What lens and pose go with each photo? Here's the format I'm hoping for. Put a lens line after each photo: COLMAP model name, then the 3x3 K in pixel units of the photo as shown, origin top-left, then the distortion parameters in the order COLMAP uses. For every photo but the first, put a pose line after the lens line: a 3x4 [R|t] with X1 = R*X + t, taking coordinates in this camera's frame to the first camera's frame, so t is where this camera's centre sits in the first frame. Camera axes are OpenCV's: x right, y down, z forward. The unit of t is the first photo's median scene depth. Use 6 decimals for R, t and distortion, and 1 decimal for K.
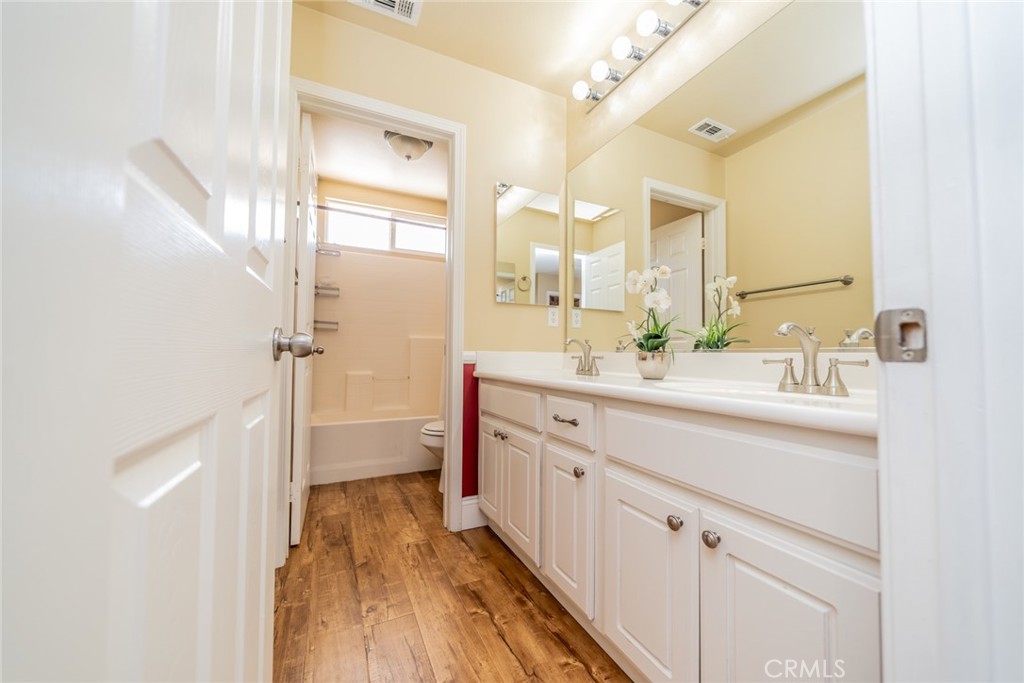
lens RADIAL K [[373.2, 0, 508.8], [0, 373.2, 344.4], [0, 0, 1]] dist [-0.002057, -0.000009]
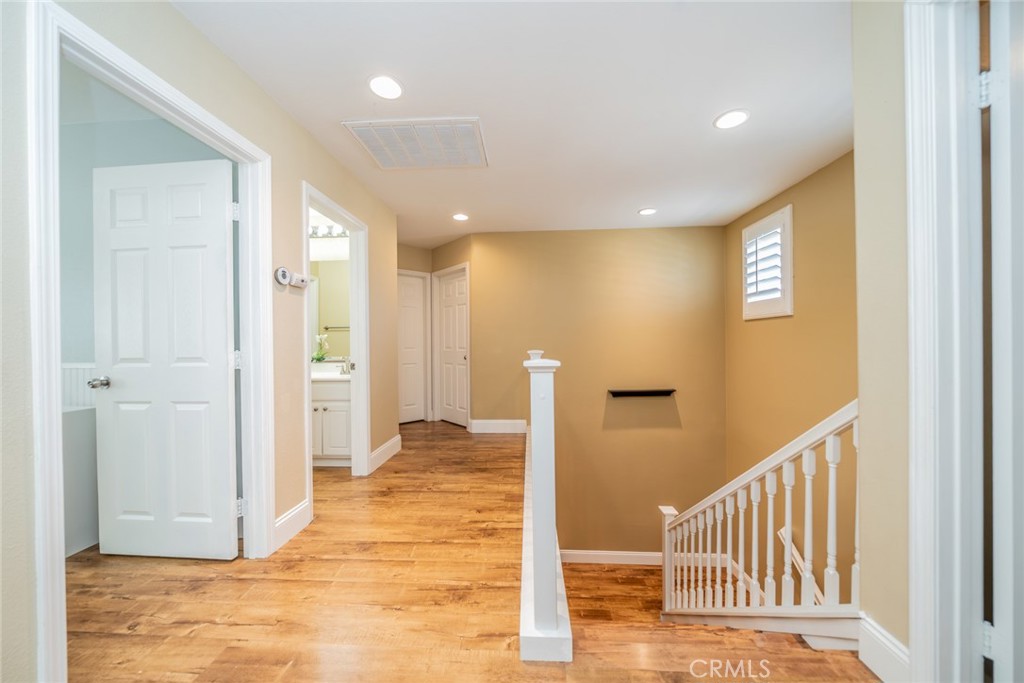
lens RADIAL K [[346.6, 0, 510.3], [0, 346.6, 342.6], [0, 0, 1]] dist [-0.002220, 0.000301]
pose [[0.483742, -0.011934, 0.875129, -1.376798], [-0.014778, 0.999653, 0.021800, -0.275752], [-0.875086, -0.023478, 0.483398, -2.011039]]
